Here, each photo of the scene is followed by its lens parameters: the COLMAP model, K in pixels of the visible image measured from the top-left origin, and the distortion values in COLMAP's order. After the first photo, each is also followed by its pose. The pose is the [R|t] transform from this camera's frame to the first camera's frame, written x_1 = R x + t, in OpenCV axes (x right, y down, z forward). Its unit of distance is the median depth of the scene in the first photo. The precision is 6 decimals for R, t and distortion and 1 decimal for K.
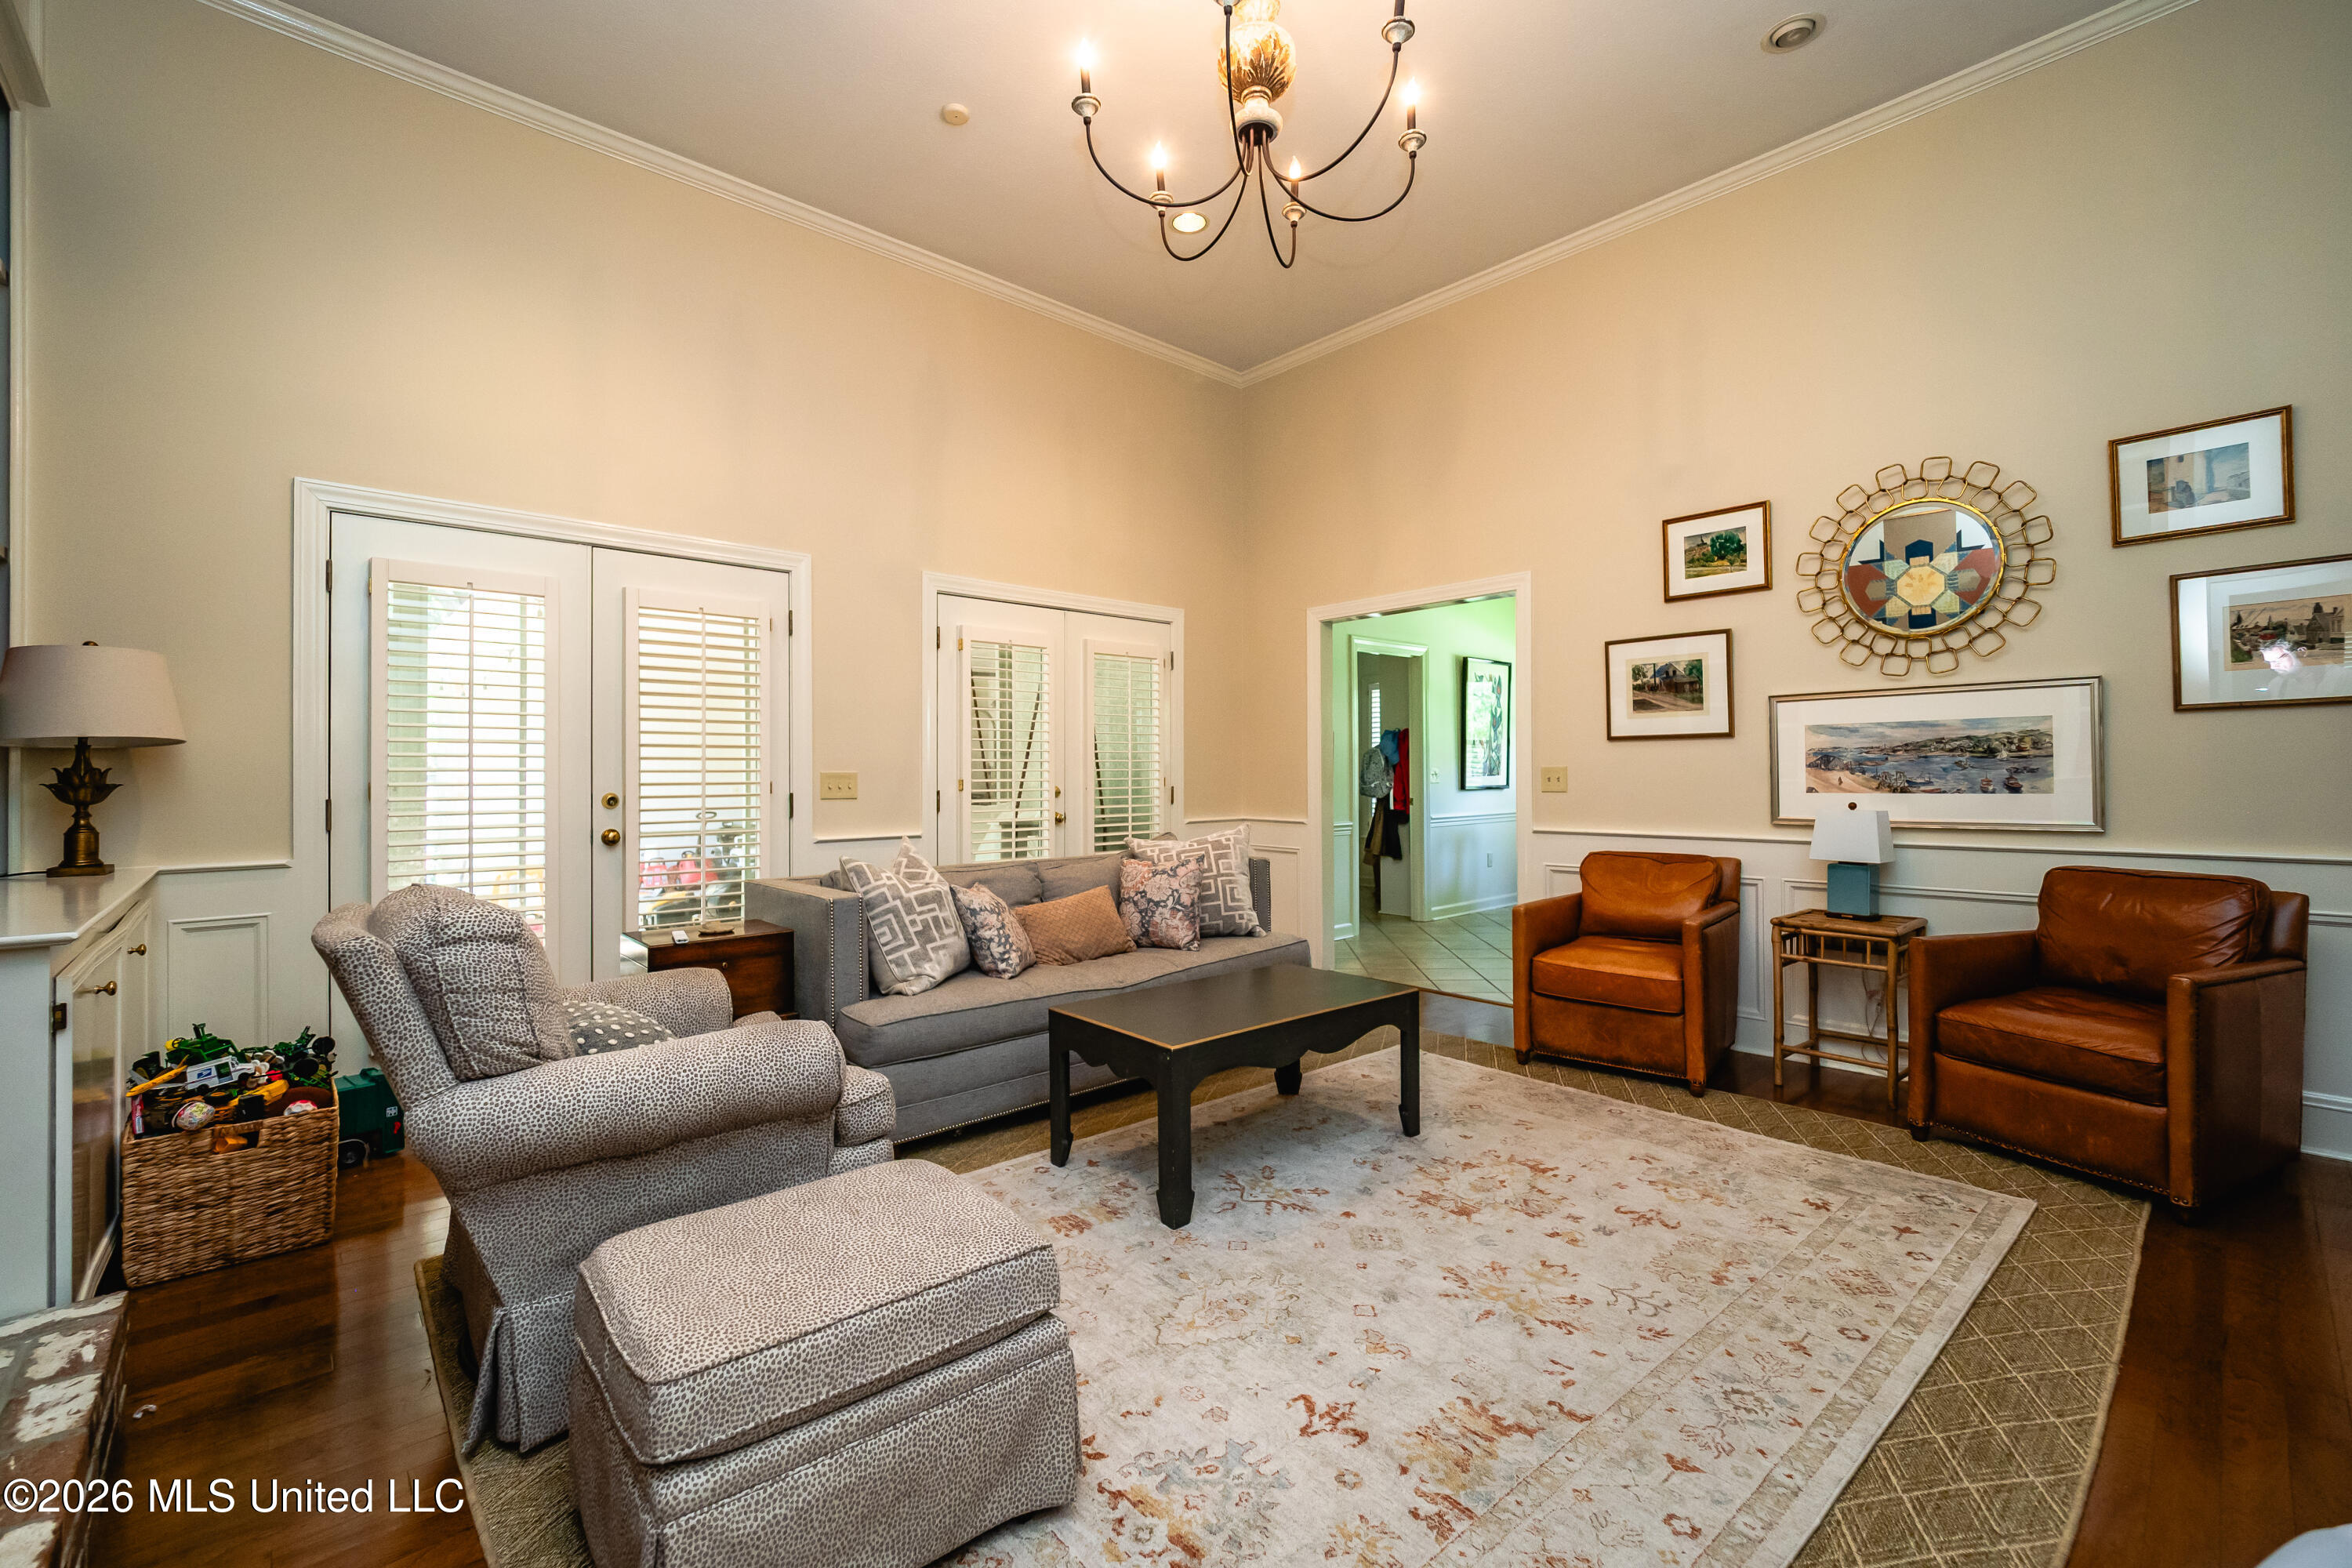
lens RADIAL K [[975.0, 0, 1170.2], [0, 975.0, 772.5], [0, 0, 1]] dist [-0.014320, -0.000147]
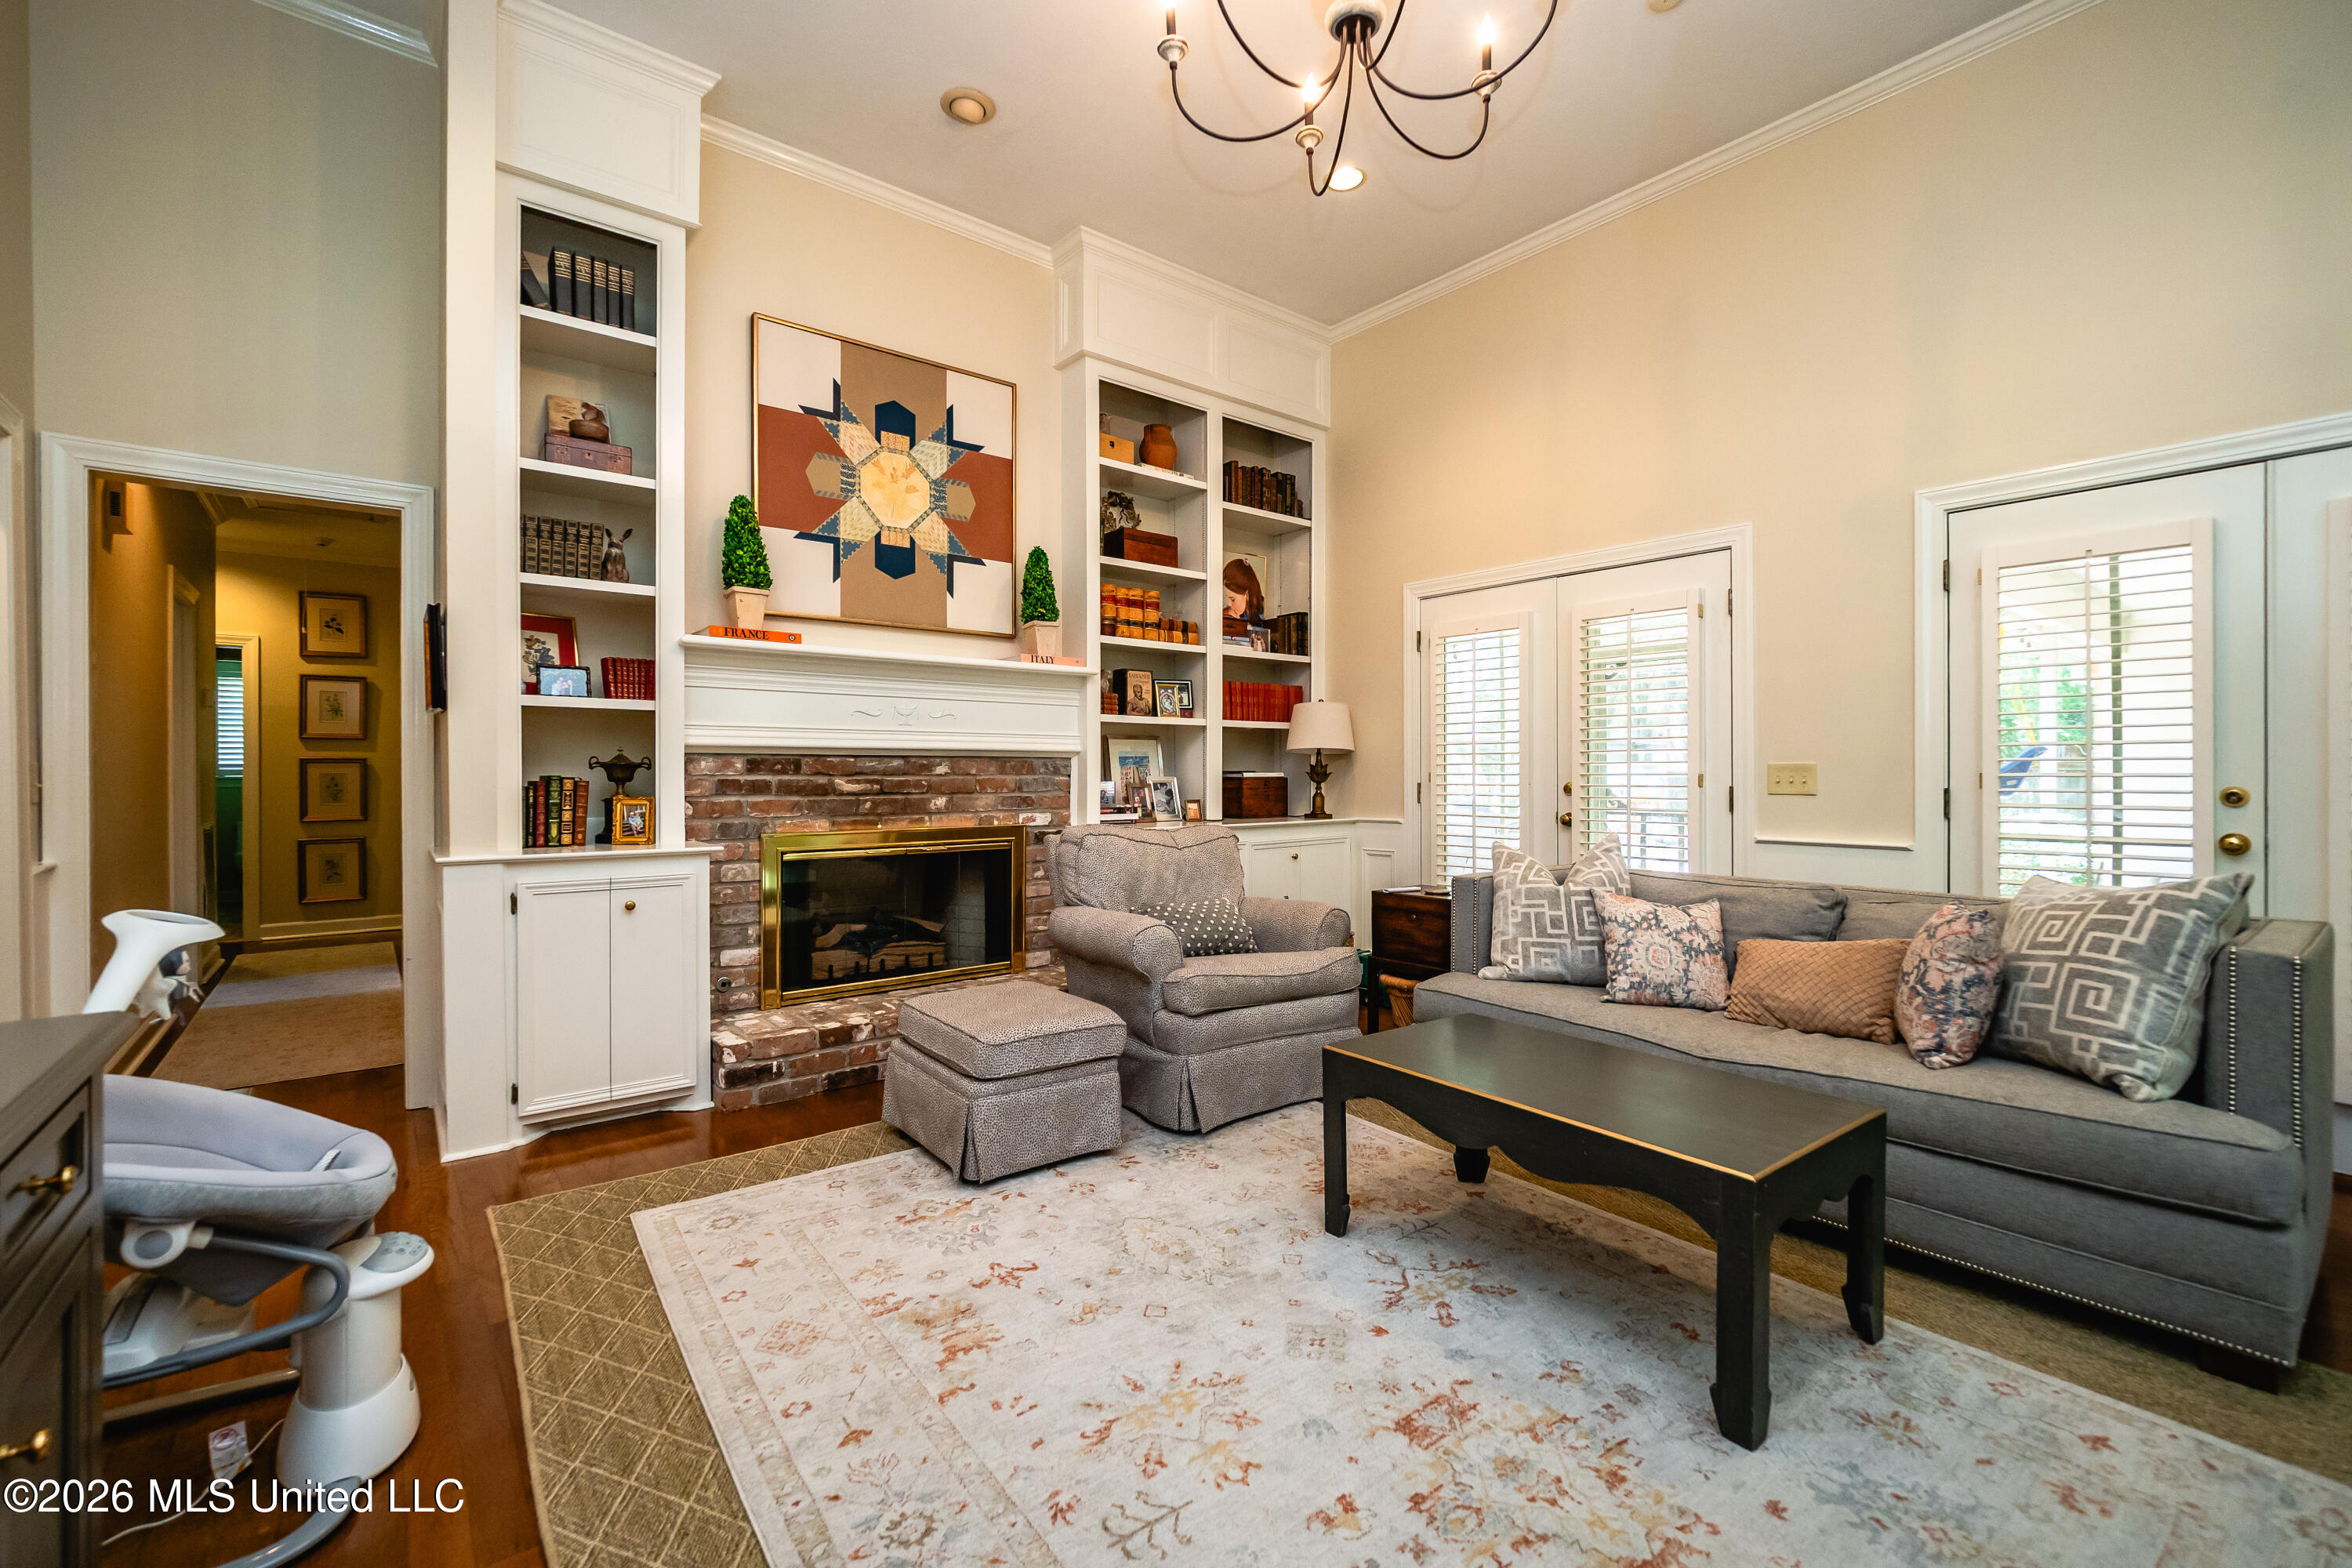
lens RADIAL K [[998.1, 0, 1172.3], [0, 998.1, 776.4], [0, 0, 1]] dist [-0.007872, -0.000427]
pose [[-0.053674, 0.008799, -0.998520, 0.908884], [0.000278, 0.999961, 0.008796, 0.003638], [0.998558, 0.000195, -0.053674, 0.811216]]
